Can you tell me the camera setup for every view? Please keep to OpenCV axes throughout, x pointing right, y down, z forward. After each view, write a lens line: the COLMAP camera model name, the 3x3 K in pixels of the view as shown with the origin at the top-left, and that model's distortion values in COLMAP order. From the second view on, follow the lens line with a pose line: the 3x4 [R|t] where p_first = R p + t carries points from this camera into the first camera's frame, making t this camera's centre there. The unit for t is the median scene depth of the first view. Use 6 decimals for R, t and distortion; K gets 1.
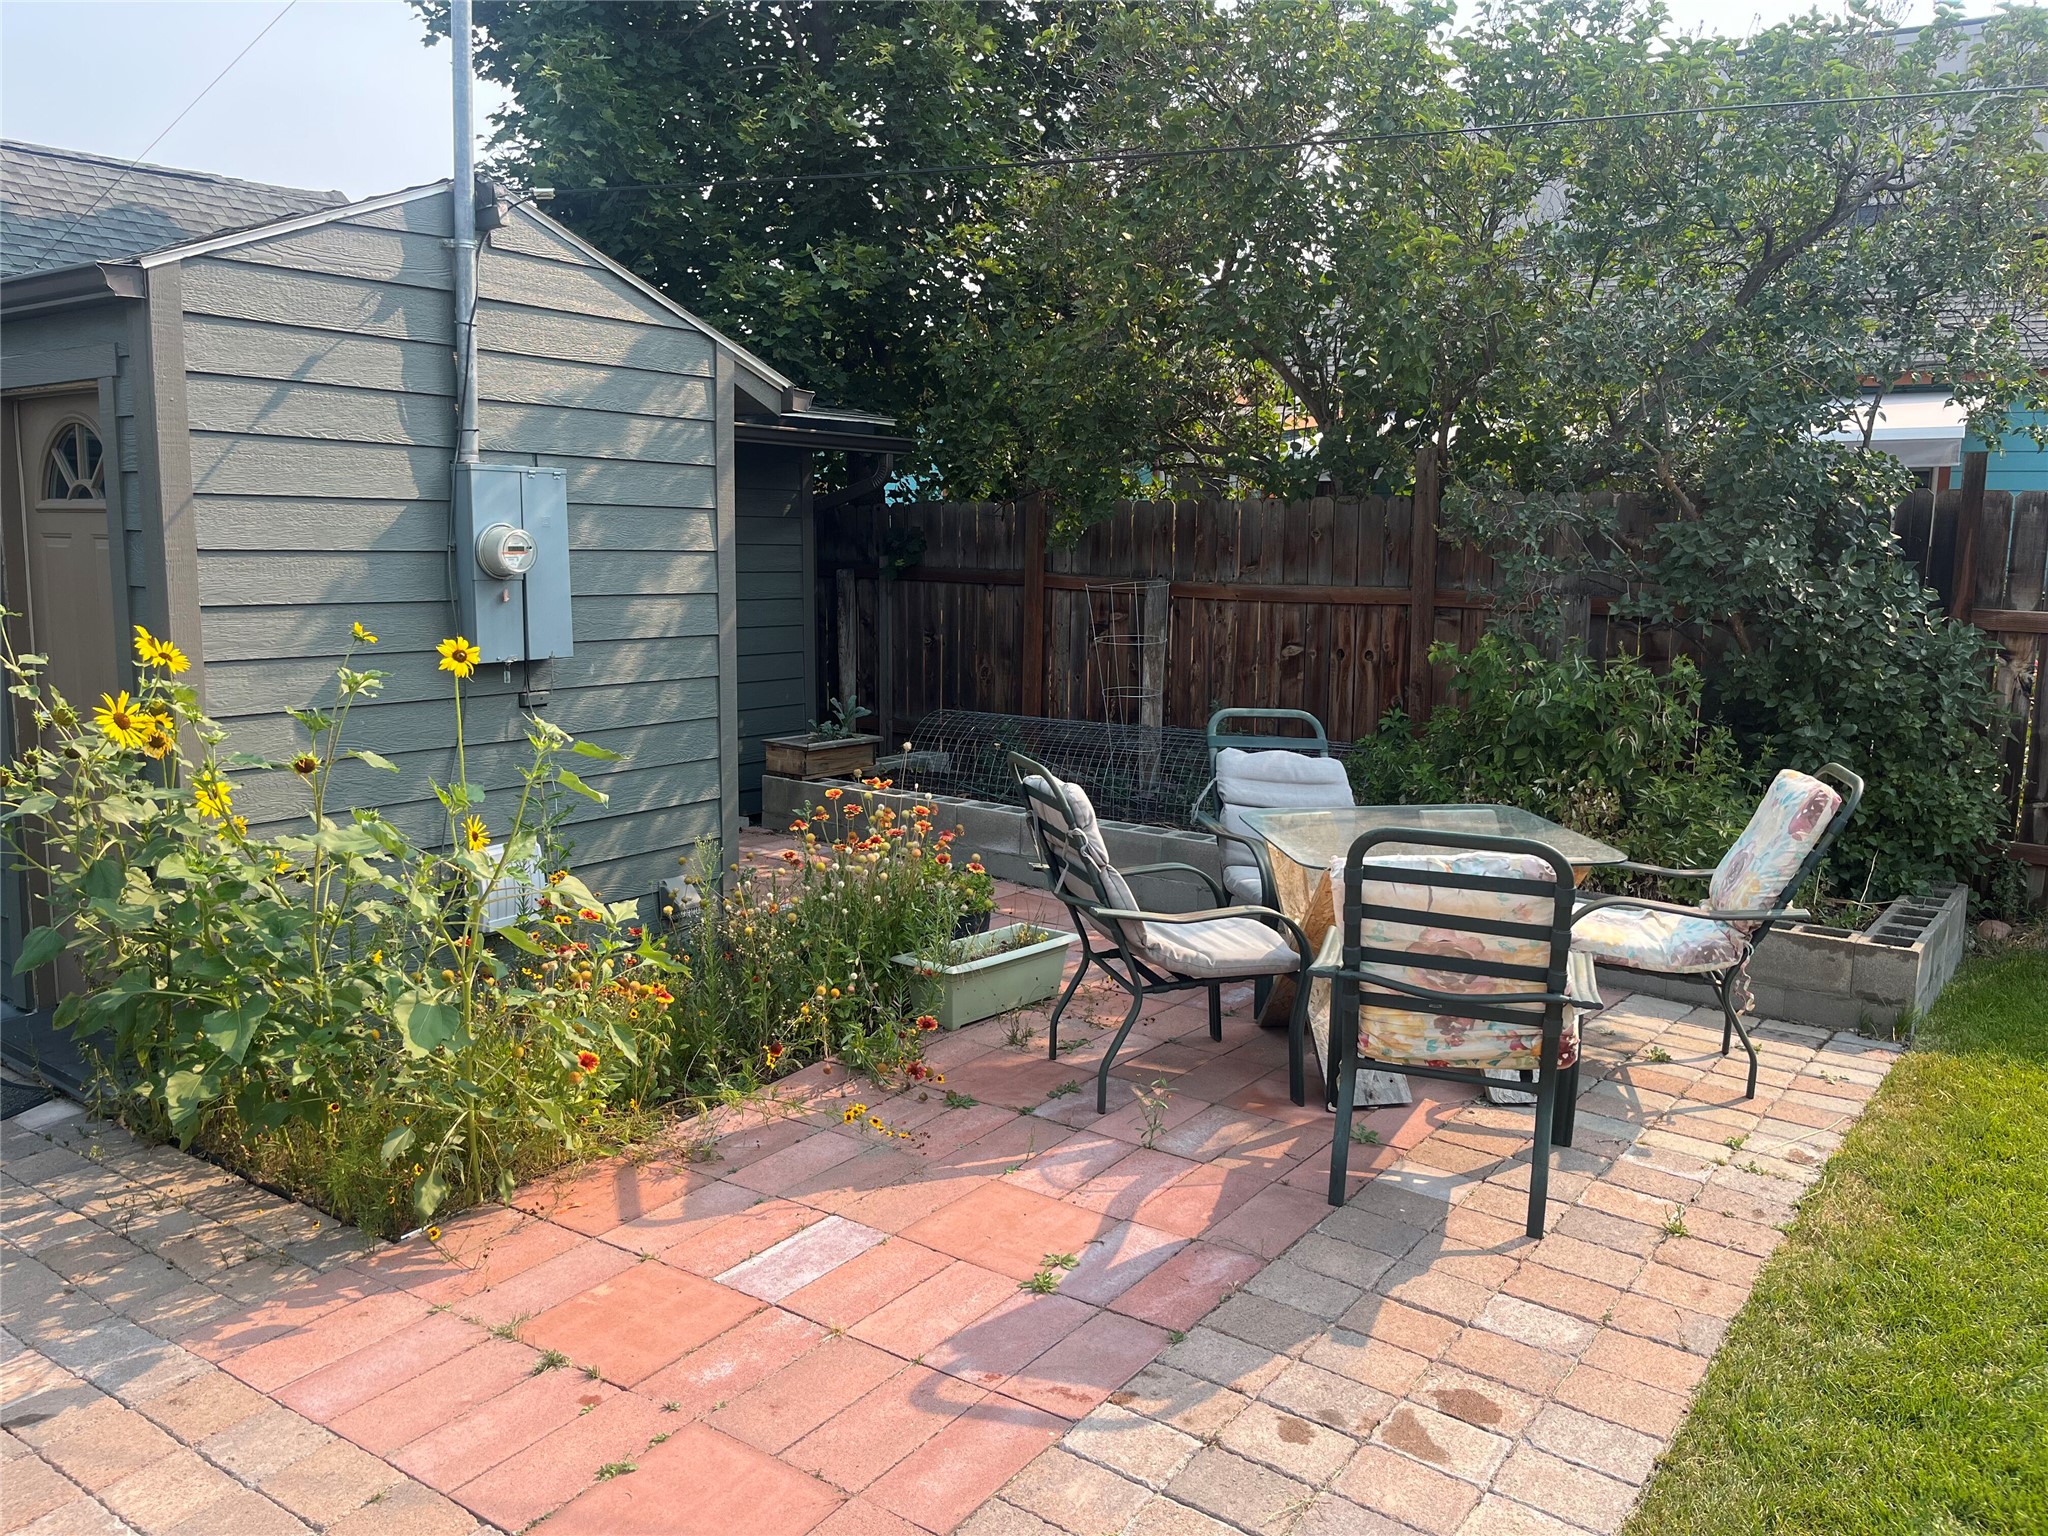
lens RADIAL K [[1557.4, 0, 1016.5], [0, 1557.4, 766.0], [0, 0, 1]] dist [0.028227, -0.003795]
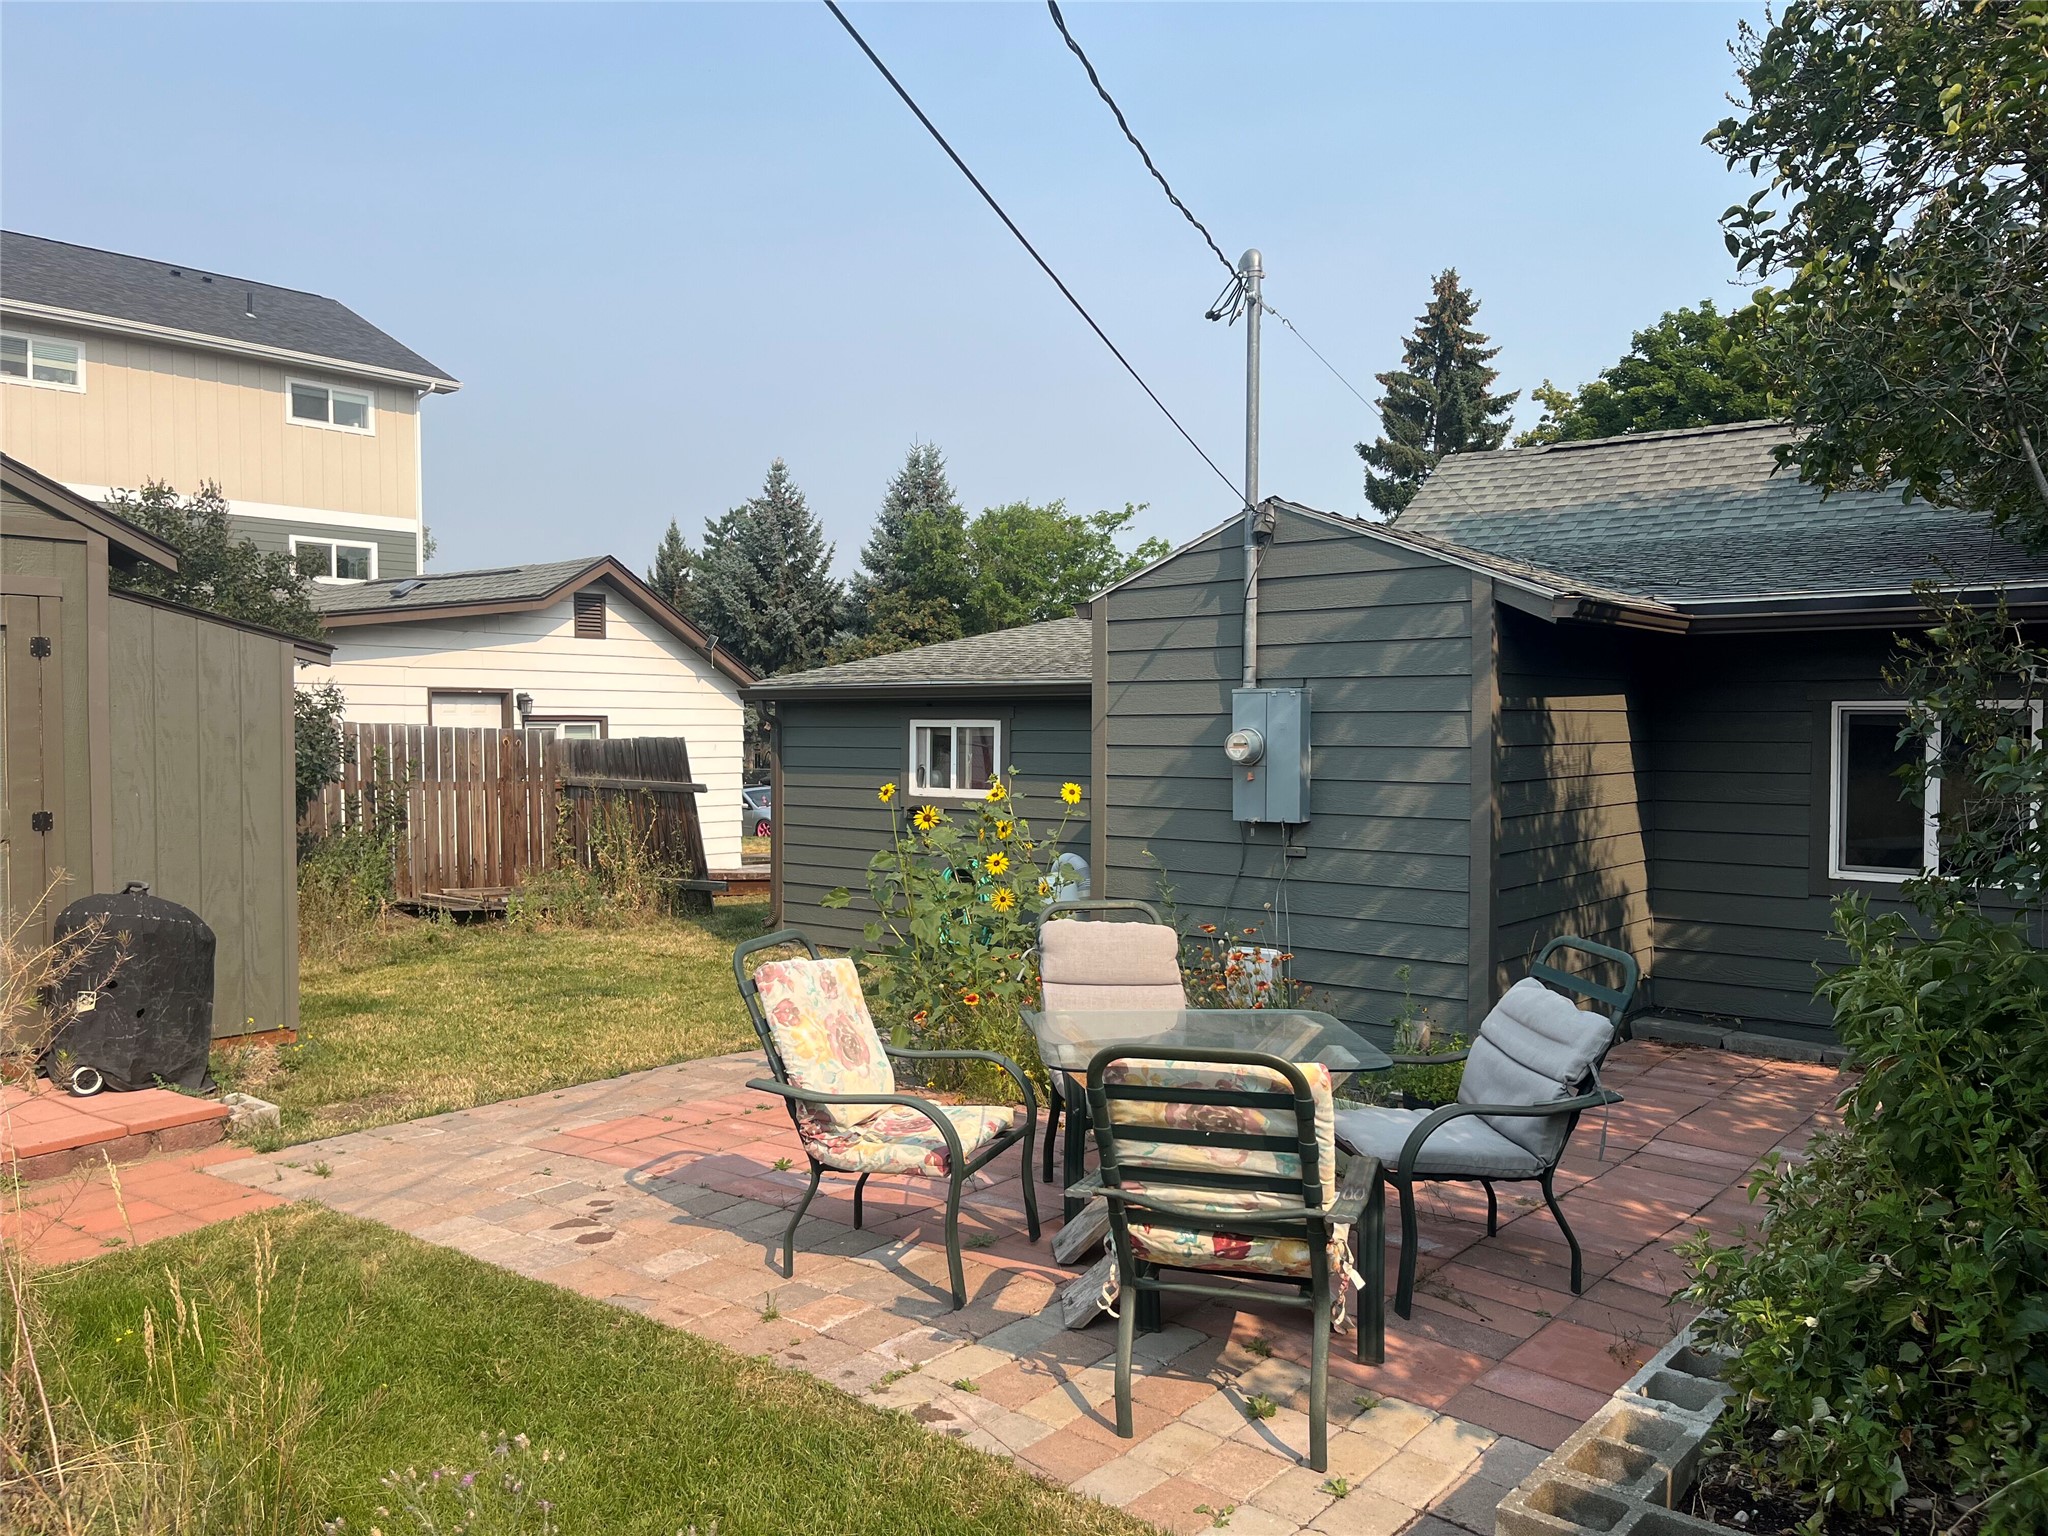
lens RADIAL K [[1557.4, 0, 1016.5], [0, 1557.4, 766.0], [0, 0, 1]] dist [0.028227, -0.003795]
pose [[-0.060298, 0.014010, -0.998082, 1.293914], [-0.141789, 0.989642, 0.022458, -0.136017], [0.988059, 0.142871, -0.057687, 0.977421]]
